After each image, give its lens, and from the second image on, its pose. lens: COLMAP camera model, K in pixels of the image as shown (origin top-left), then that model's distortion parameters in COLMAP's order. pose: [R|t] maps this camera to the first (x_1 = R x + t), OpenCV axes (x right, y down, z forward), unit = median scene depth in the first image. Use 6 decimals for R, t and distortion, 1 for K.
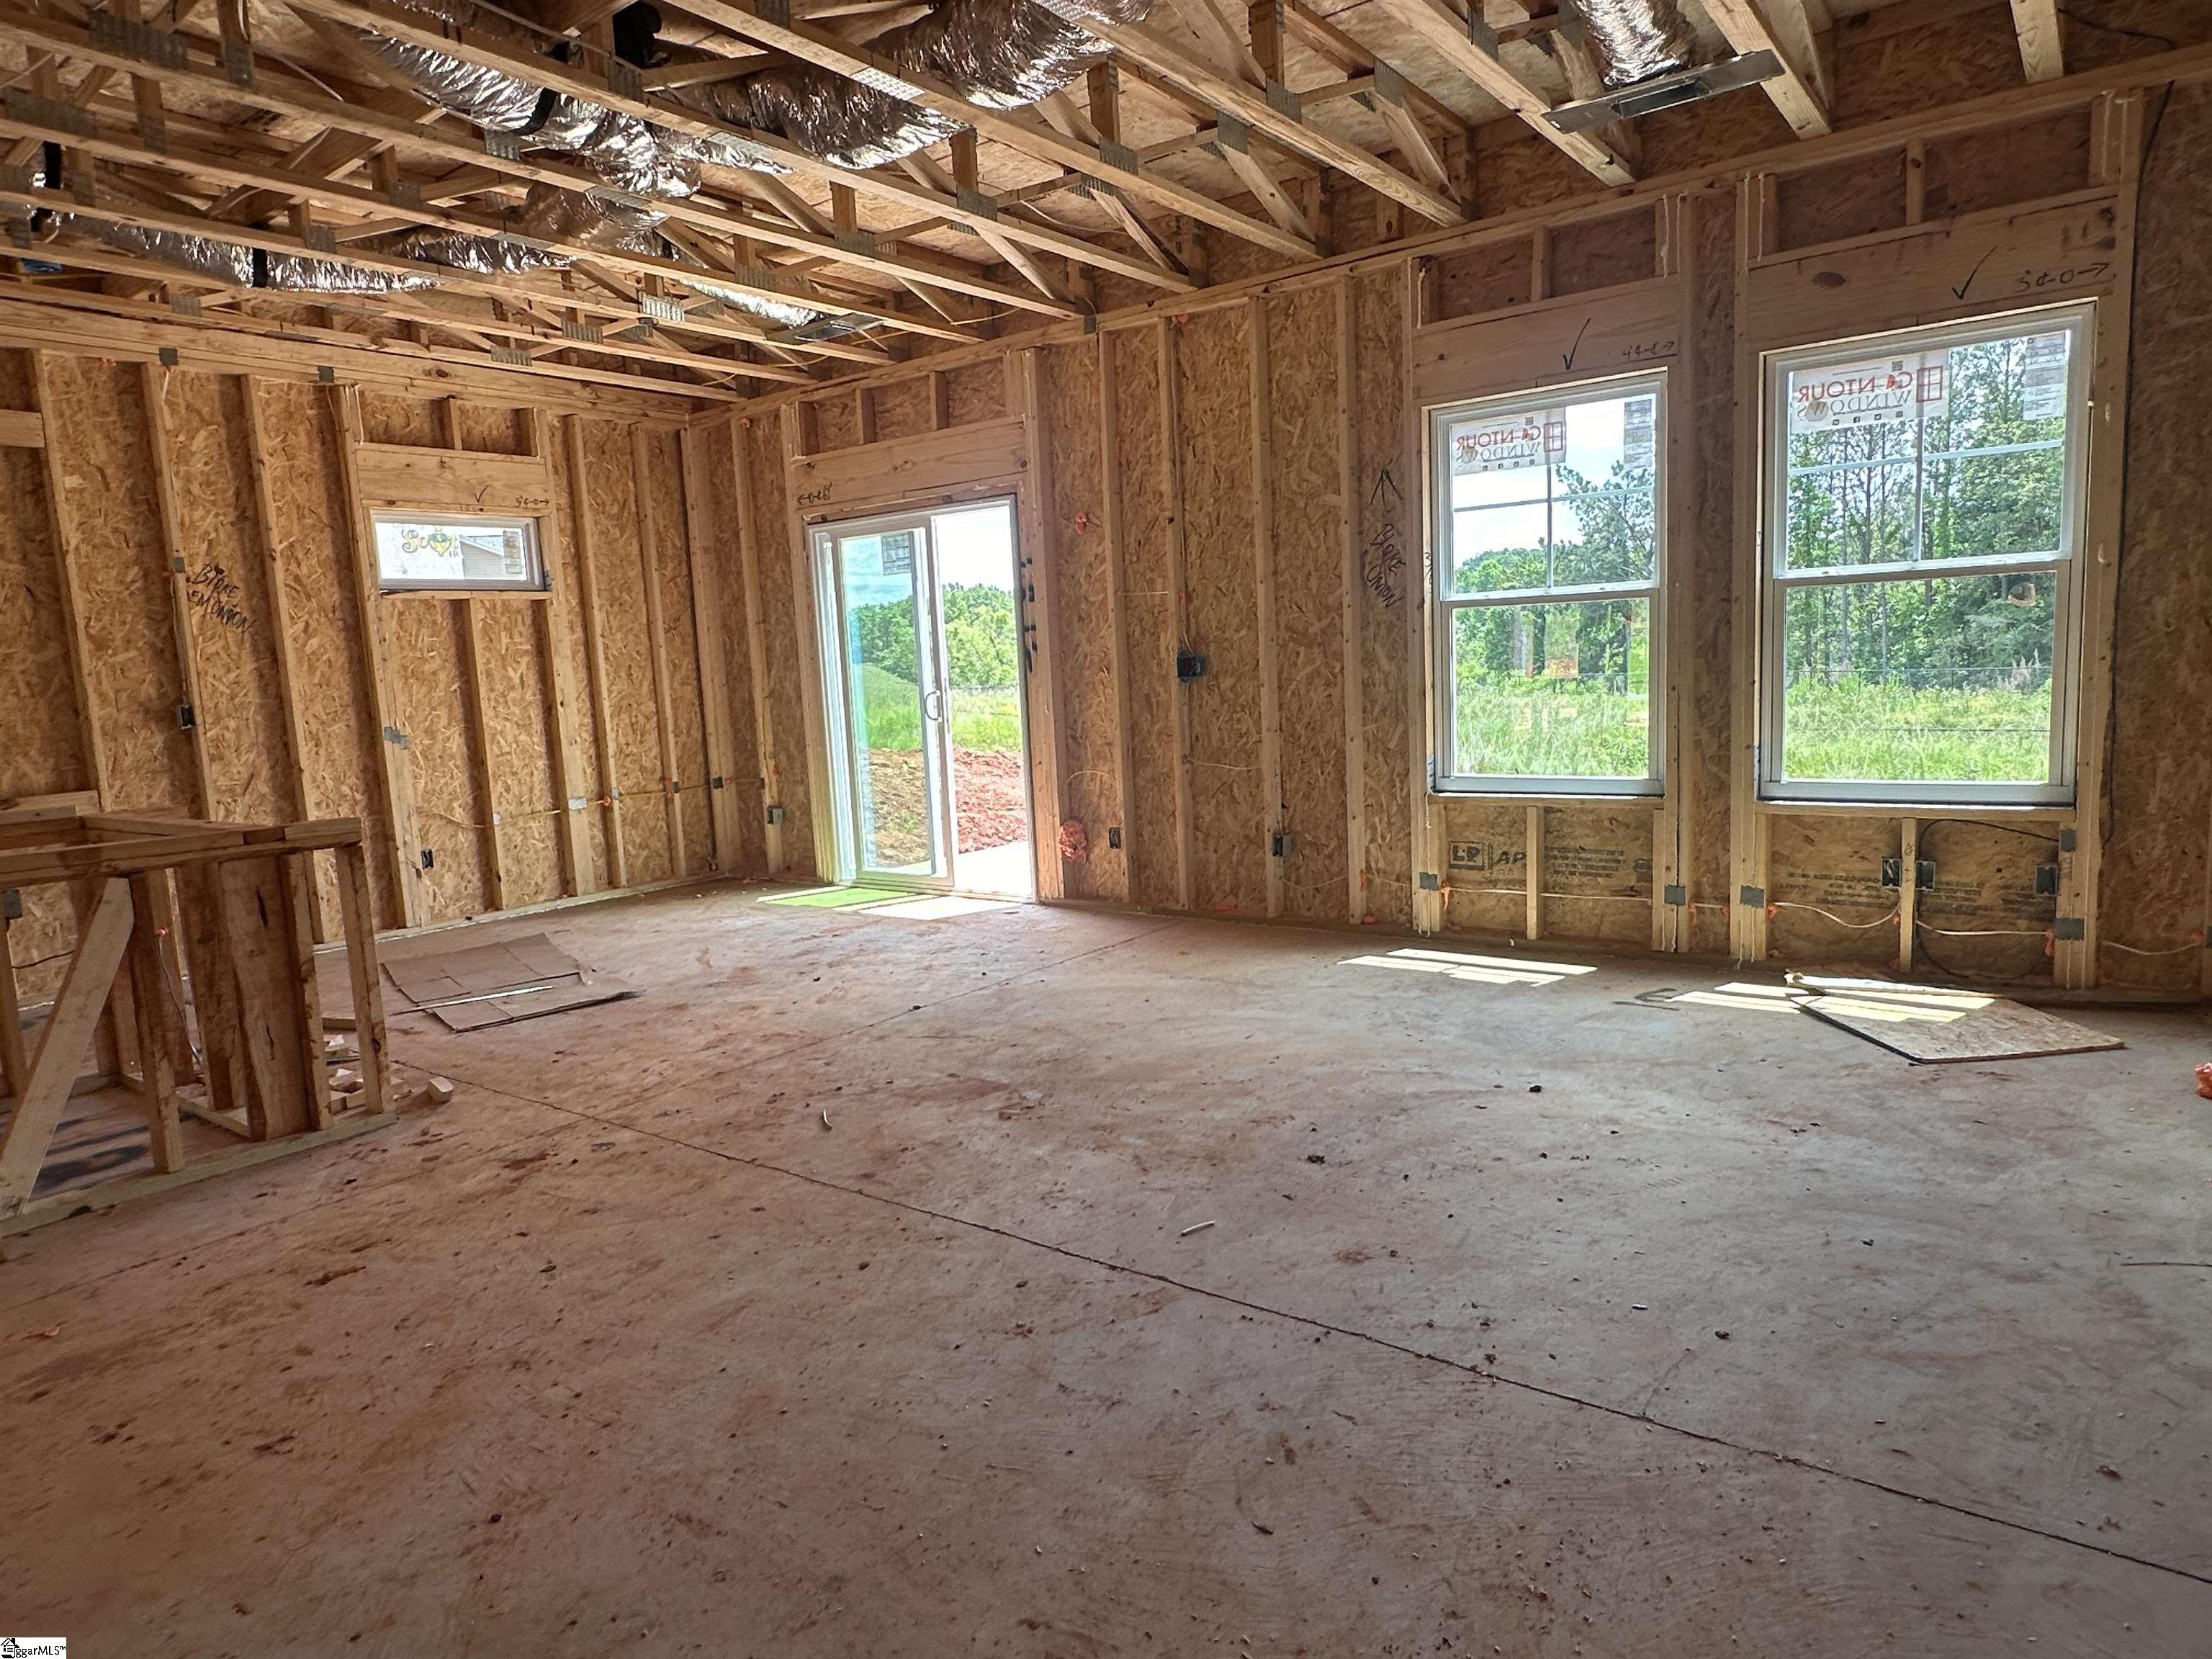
lens RADIAL K [[1341.8, 0, 1105.9], [0, 1341.8, 832.6], [0, 0, 1]] dist [0.000164, 0.000602]
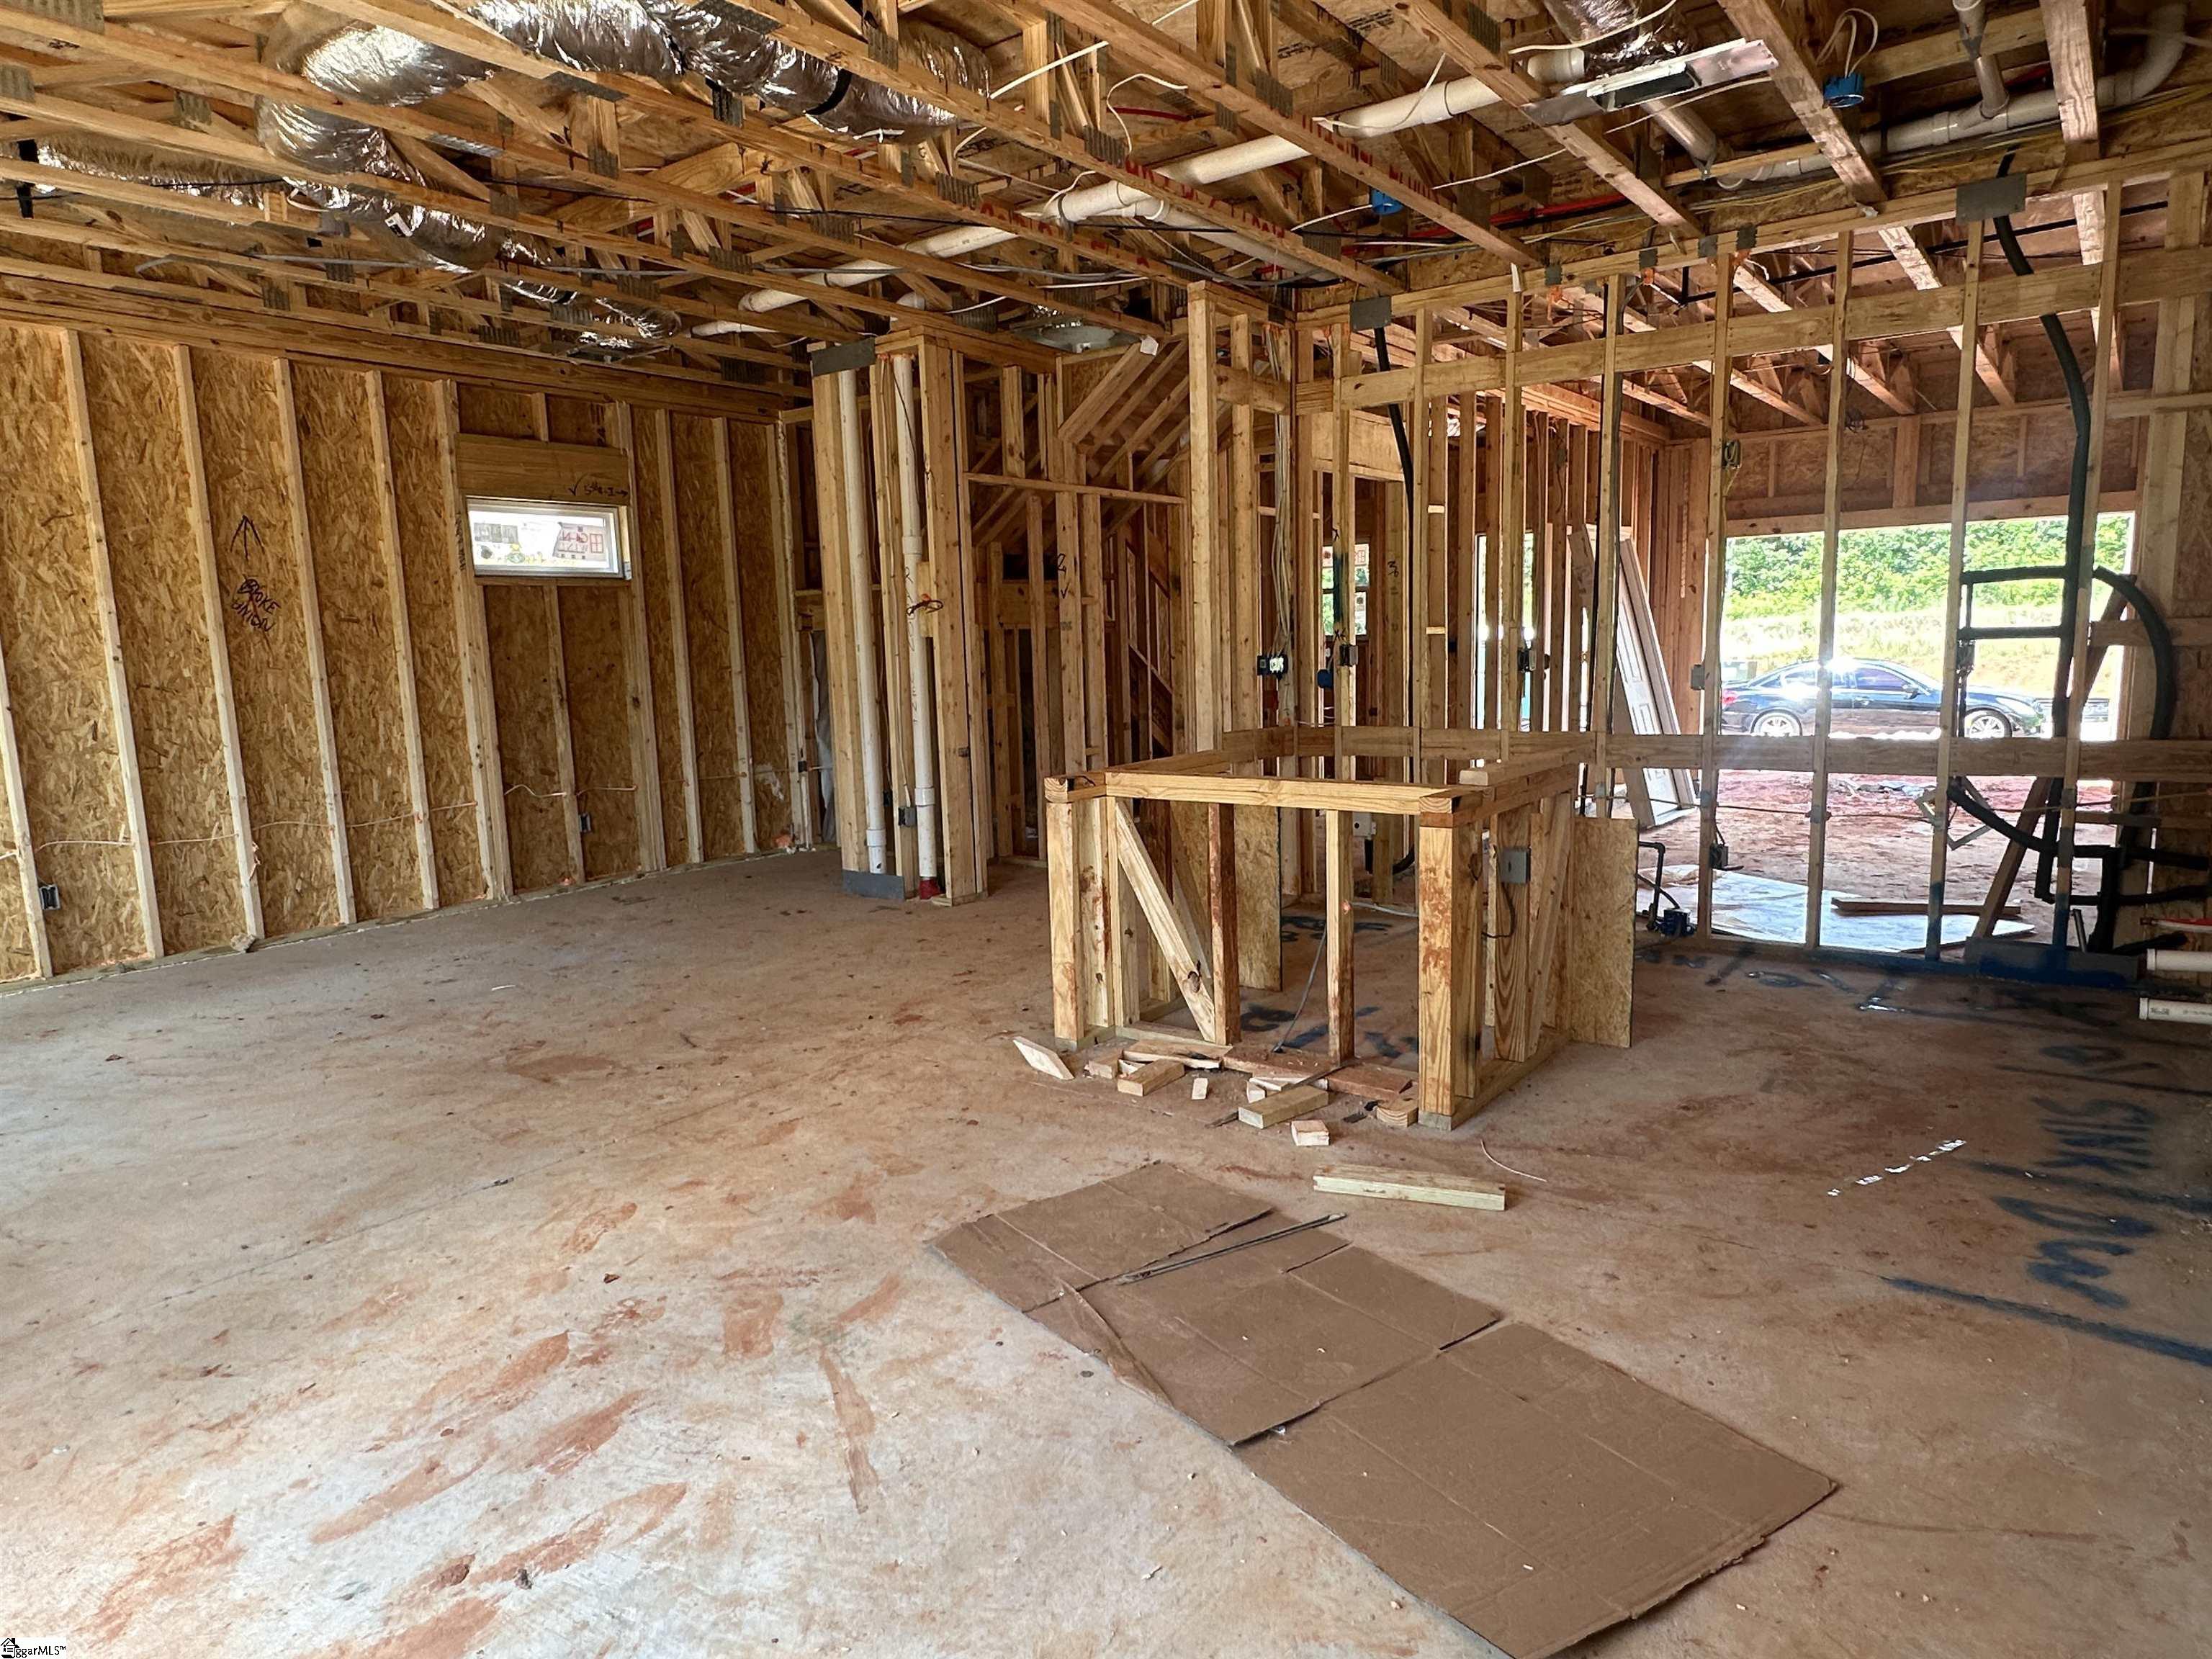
lens RADIAL K [[1341.8, 0, 1106.4], [0, 1341.8, 832.9], [0, 0, 1]] dist [0.000164, 0.000602]
pose [[-0.996905, 0.077217, 0.014791, -0.615321], [0.078331, 0.959357, 0.271106, -0.267353], [0.006744, 0.271425, -0.962436, 2.083543]]
